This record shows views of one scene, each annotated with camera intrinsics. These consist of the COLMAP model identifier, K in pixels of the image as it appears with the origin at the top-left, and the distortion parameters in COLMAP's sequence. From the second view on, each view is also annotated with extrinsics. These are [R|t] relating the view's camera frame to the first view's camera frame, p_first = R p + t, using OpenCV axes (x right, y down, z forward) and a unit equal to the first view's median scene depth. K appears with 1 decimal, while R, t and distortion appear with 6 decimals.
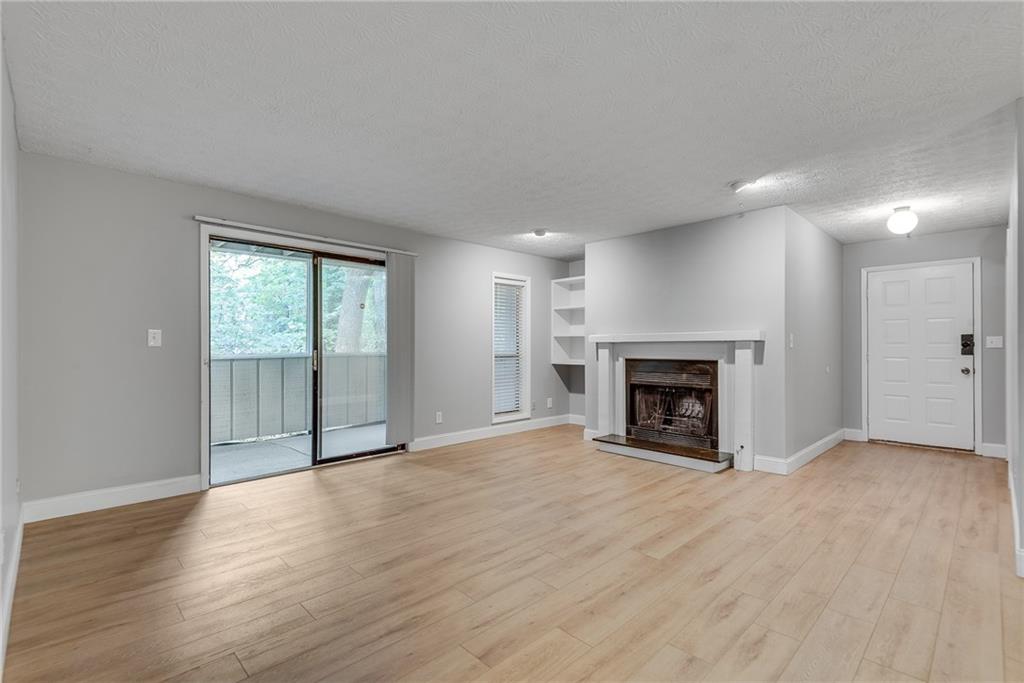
lens RADIAL K [[470.0, 0, 512.0], [0, 470.0, 341.5], [0, 0, 1]] dist [0.021429, -0.000285]
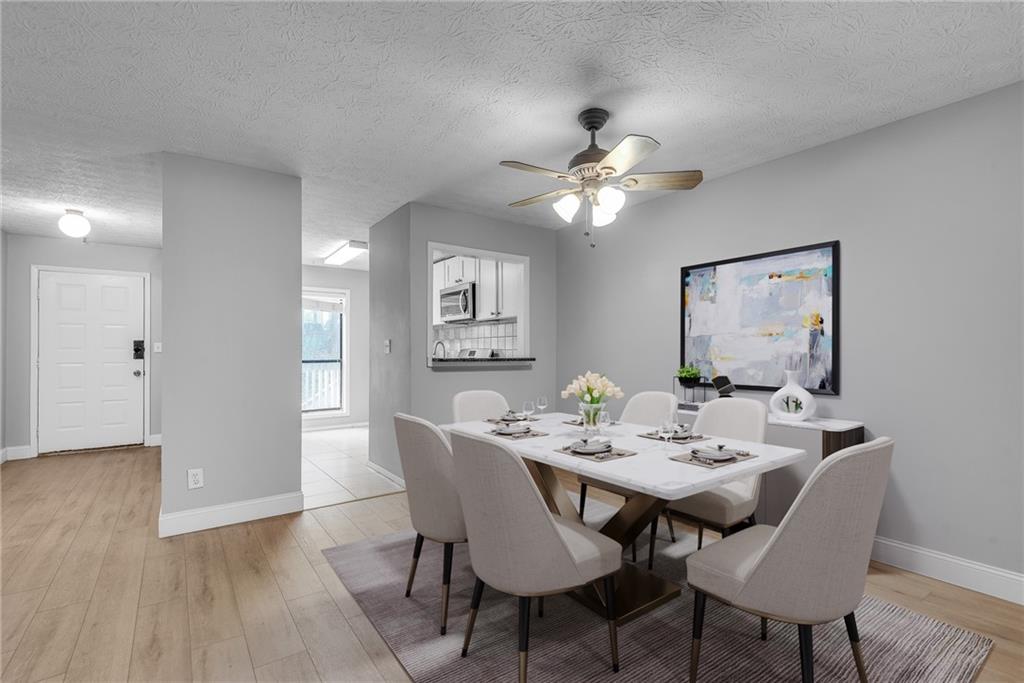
lens RADIAL K [[471.8, 0, 515.2], [0, 471.8, 347.0], [0, 0, 1]] dist [-0.000678, -0.000237]
pose [[0.152978, 0.004263, 0.988220, -0.002849], [-0.006265, 0.999975, -0.003344, -0.002172], [-0.988210, -0.005679, 0.153000, -0.047634]]
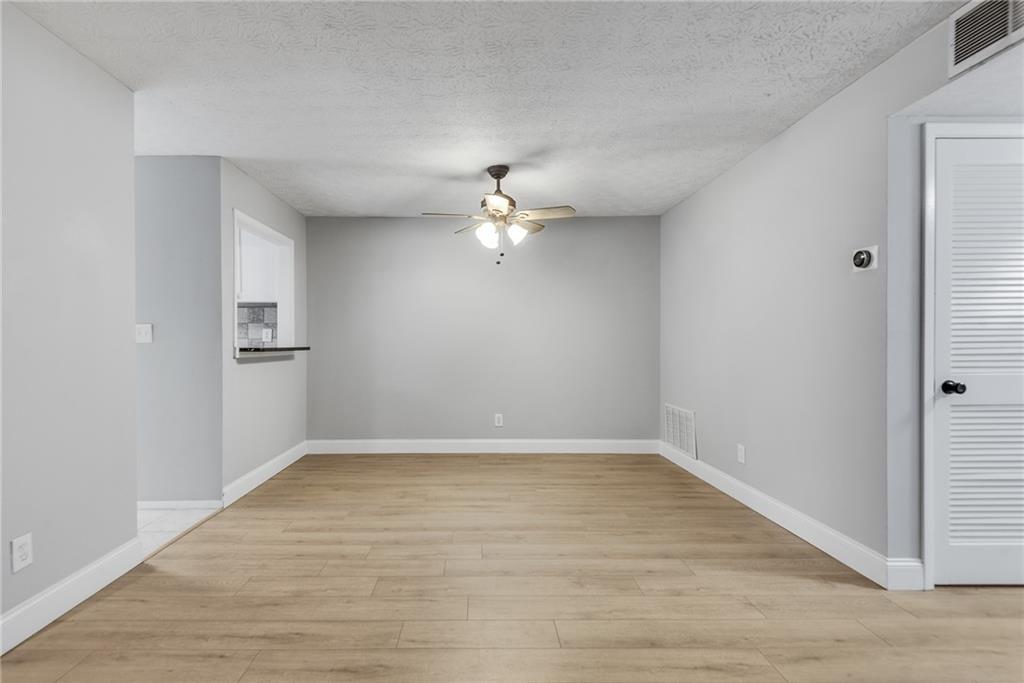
lens RADIAL K [[483.3, 0, 486.9], [0, 483.3, 343.5], [0, 0, 1]] dist [0.000018, -0.000581]
pose [[-0.725506, -0.002617, 0.688211, 0.028371], [-0.004045, 0.999992, -0.000463, 0.008581], [-0.688204, -0.003120, -0.725510, 0.516764]]
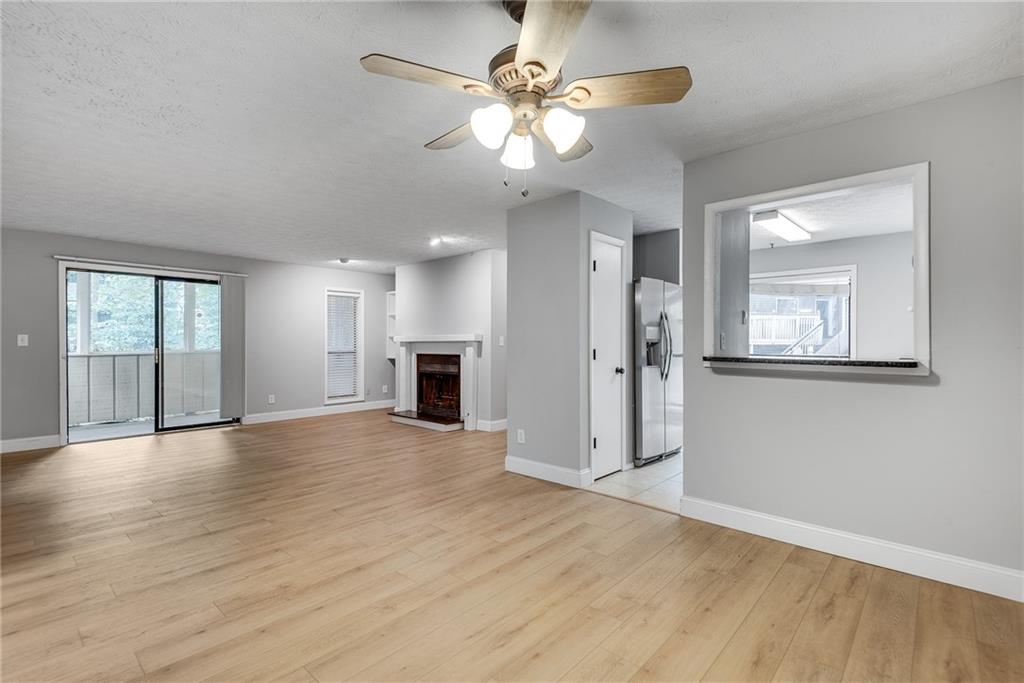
lens RADIAL K [[476.3, 0, 525.1], [0, 476.3, 341.1], [0, 0, 1]] dist [-0.001624, -0.000830]
pose [[0.997384, -0.002251, 0.072251, 0.520378], [0.001690, 0.999968, 0.007818, -0.010980], [-0.072266, -0.007675, 0.997356, -0.430846]]
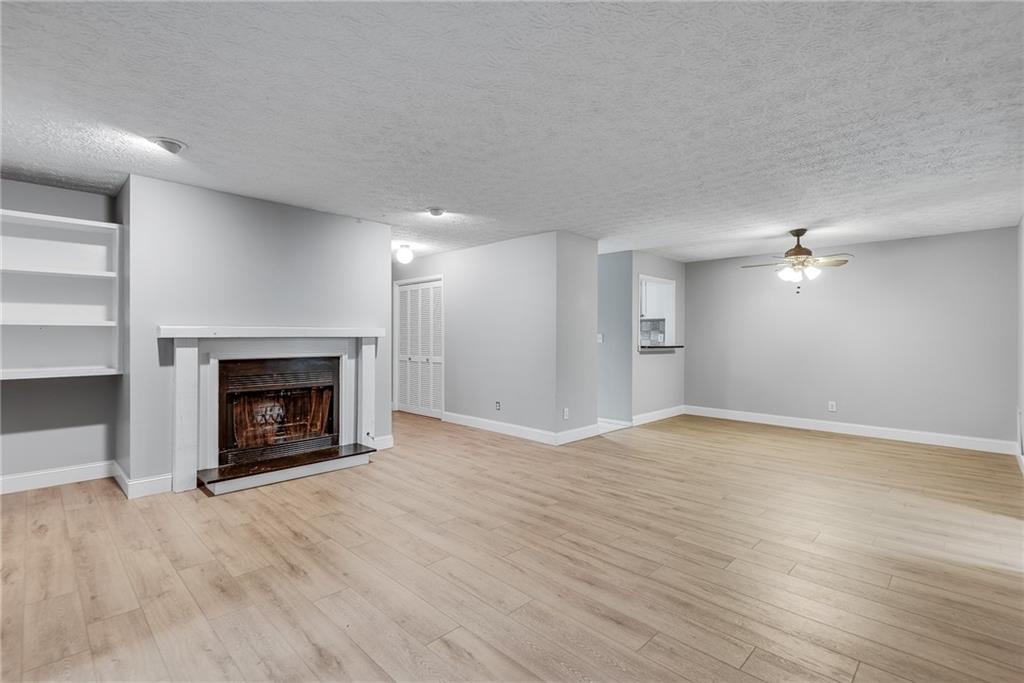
lens RADIAL K [[470.0, 0, 512.0], [0, 470.0, 341.5], [0, 0, 1]] dist [0.021429, -0.000285]
pose [[-0.020619, -0.011731, 0.999719, -0.574755], [-0.013178, 0.999847, 0.011461, -0.007815], [-0.999701, -0.012937, -0.020771, 0.650923]]
